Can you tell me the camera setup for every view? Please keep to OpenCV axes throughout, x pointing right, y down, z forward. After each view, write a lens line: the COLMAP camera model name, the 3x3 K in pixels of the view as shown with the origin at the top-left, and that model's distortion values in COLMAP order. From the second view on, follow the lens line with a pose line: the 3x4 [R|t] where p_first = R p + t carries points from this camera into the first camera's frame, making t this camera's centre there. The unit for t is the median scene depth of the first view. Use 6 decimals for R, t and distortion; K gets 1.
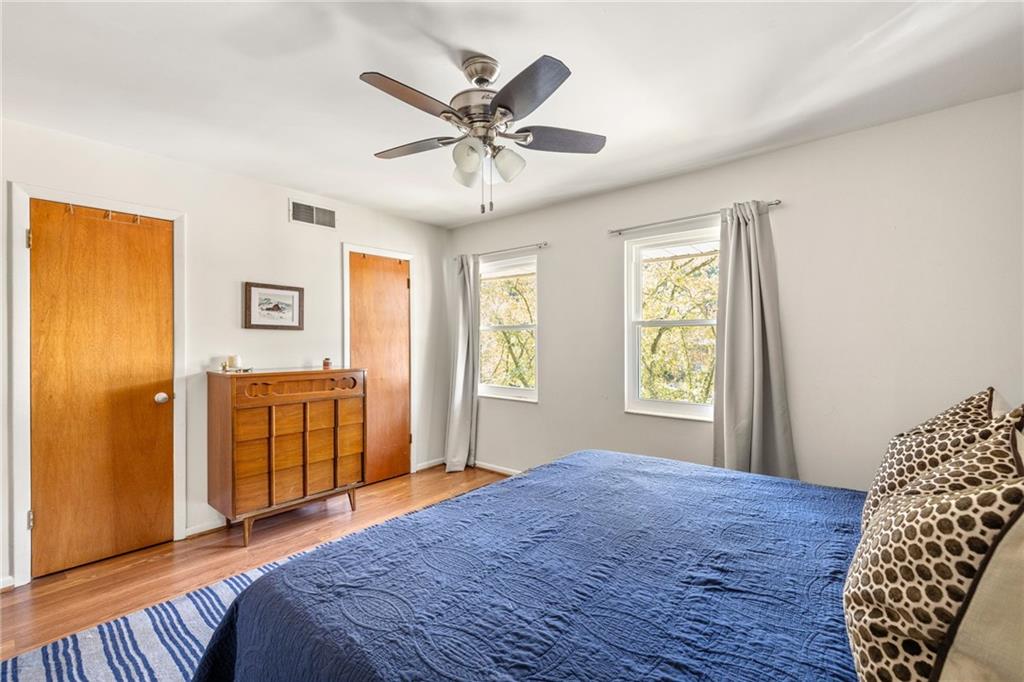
lens RADIAL K [[420.9, 0, 512.0], [0, 420.9, 341.0], [0, 0, 1]] dist [-0.000390, -0.000001]
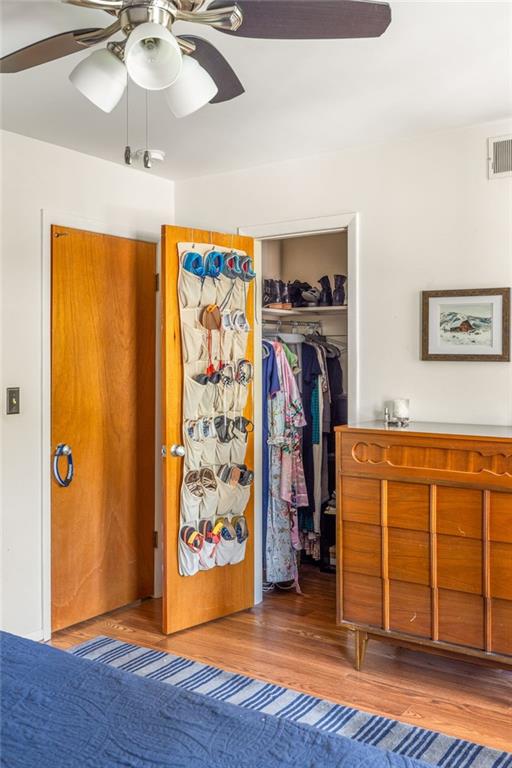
lens RADIAL K [[743.3, 0, 256.2], [0, 743.3, 359.7], [0, 0, 1]] dist [-0.003161, -0.002695]
pose [[0.117836, 0.004411, -0.993023, 0.514507], [0.004519, 0.999977, 0.004979, -0.038127], [0.993023, -0.005075, 0.117813, 0.592681]]
